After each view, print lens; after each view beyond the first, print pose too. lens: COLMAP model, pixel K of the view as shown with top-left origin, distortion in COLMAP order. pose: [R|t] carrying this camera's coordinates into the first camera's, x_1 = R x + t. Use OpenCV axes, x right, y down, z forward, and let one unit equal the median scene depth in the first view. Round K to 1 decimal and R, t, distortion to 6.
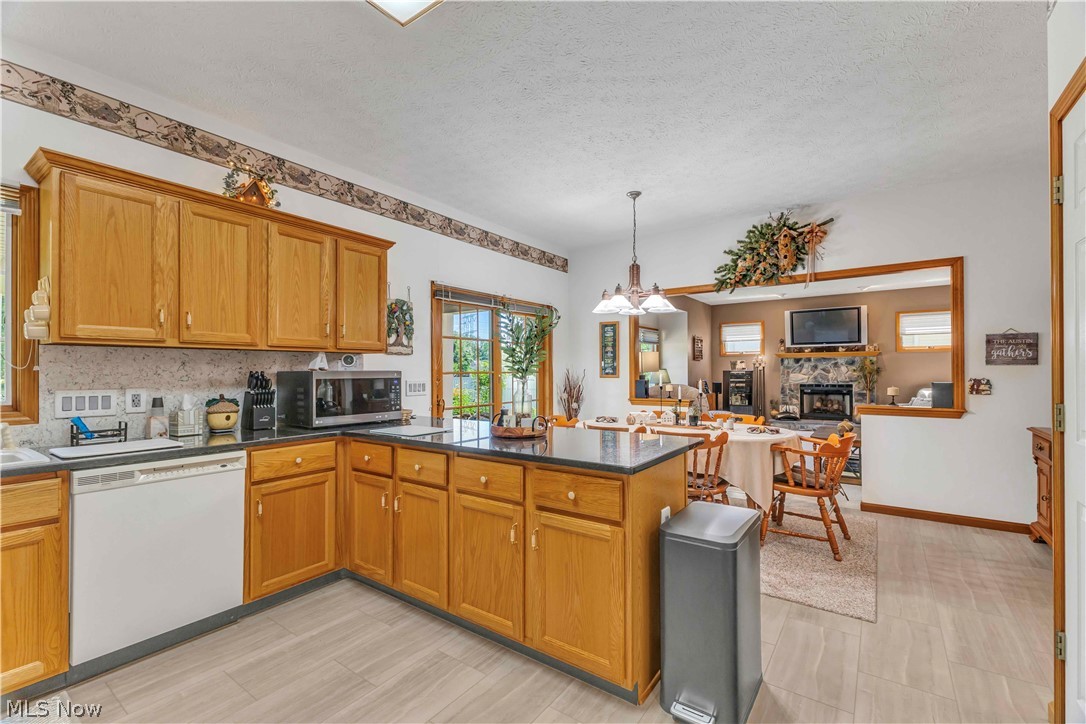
lens RADIAL K [[472.2, 0, 555.7], [0, 472.2, 376.9], [0, 0, 1]] dist [0.002279, -0.000382]
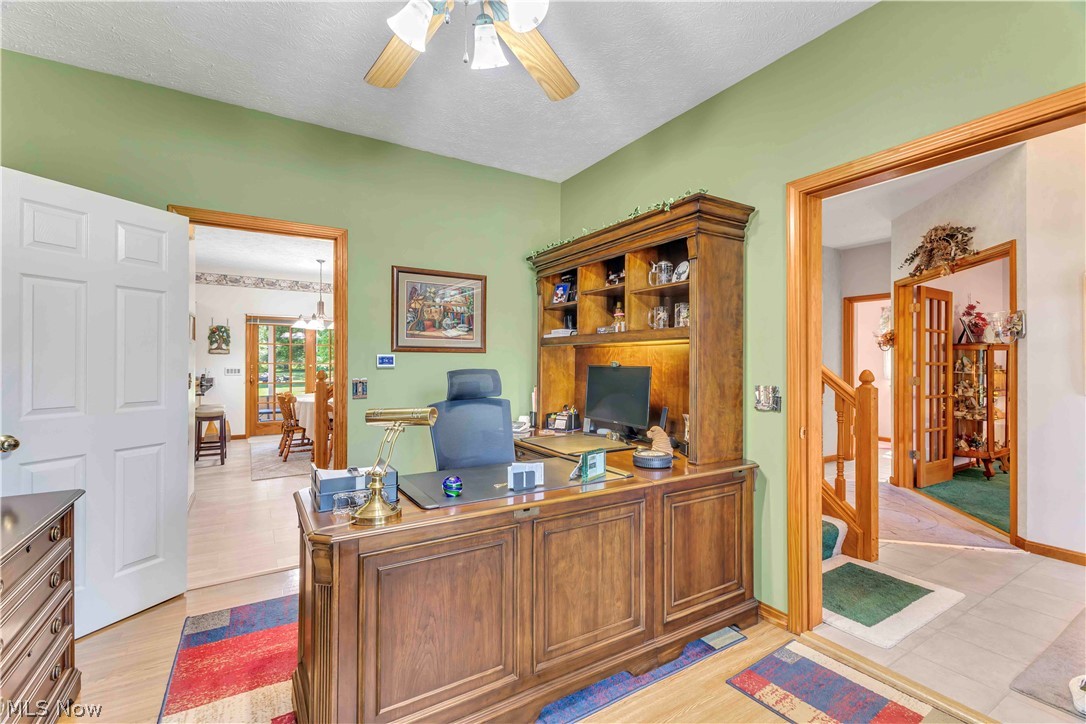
lens RADIAL K [[472.2, 0, 543.3], [0, 472.2, 361.8], [0, 0, 1]] dist [0.002279, -0.000382]
pose [[0.918759, 0.012078, -0.394635, 1.591309], [-0.013095, 0.999914, 0.000118, -0.031023], [0.394602, 0.005059, 0.918838, -0.250105]]
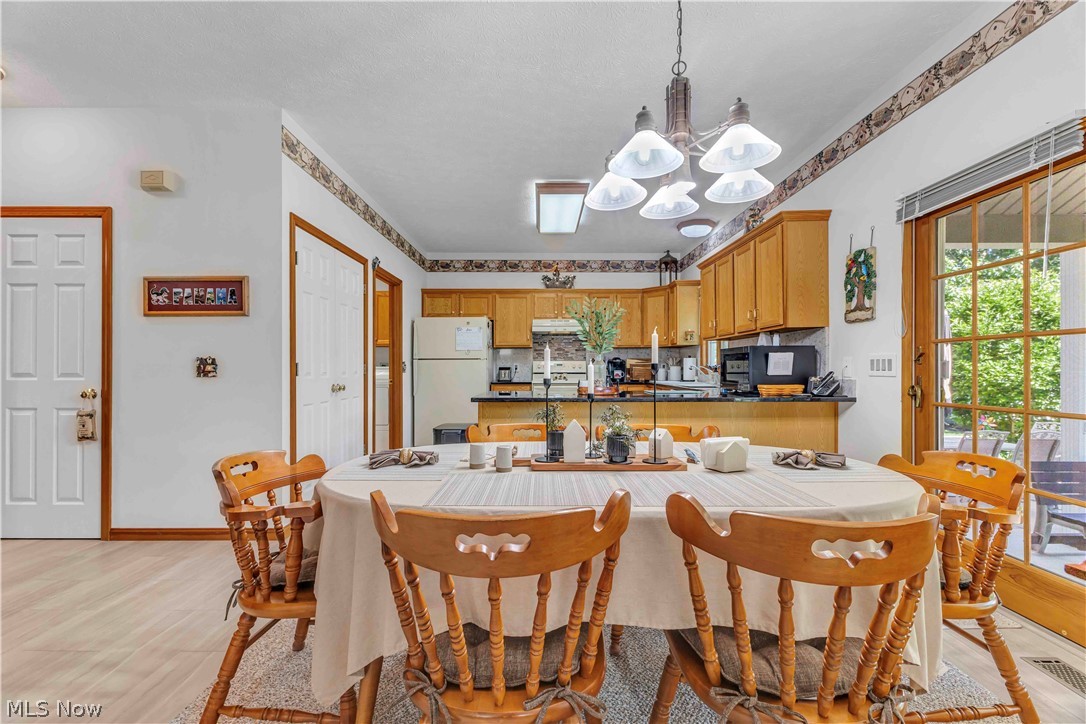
lens RADIAL K [[472.2, 0, 551.5], [0, 472.2, 365.0], [0, 0, 1]] dist [0.002279, -0.000382]
pose [[-0.810203, 0.013585, -0.585993, 0.508303], [0.013060, 0.999902, 0.005124, 0.012474], [0.586004, -0.003502, -0.810300, 1.274337]]
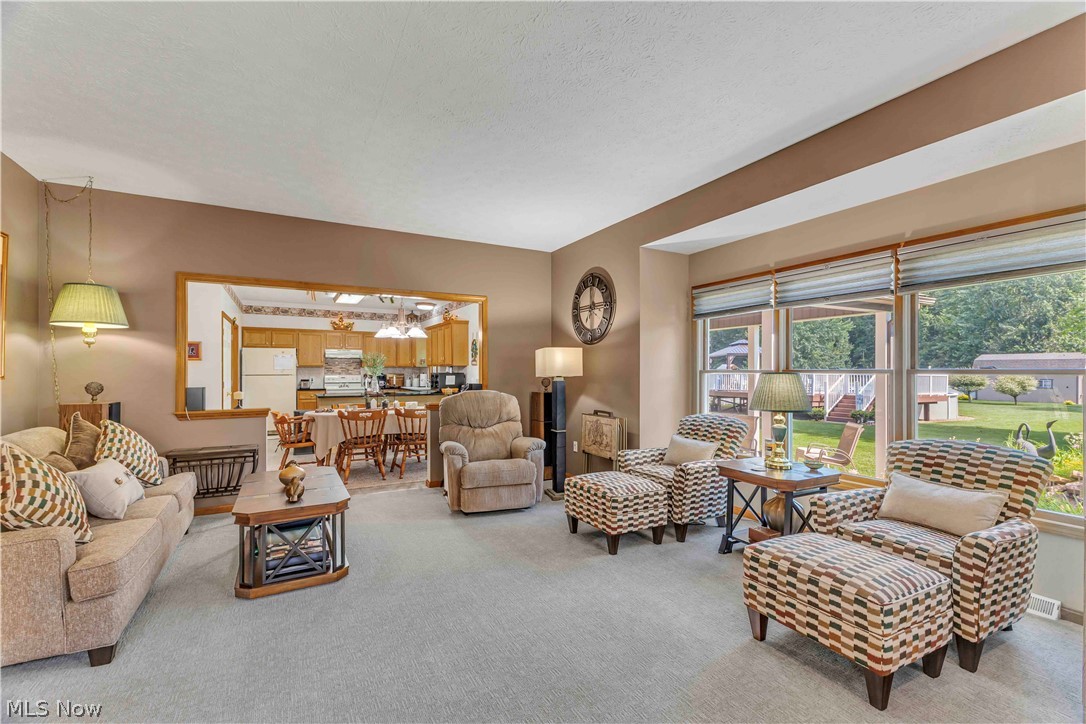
lens RADIAL K [[472.2, 0, 540.7], [0, 472.2, 368.7], [0, 0, 1]] dist [0.002279, -0.000382]
pose [[-0.454249, 0.013181, -0.890777, 1.357604], [0.007958, 0.999911, 0.010738, -0.048086], [0.890839, -0.002211, -0.454313, 2.124242]]
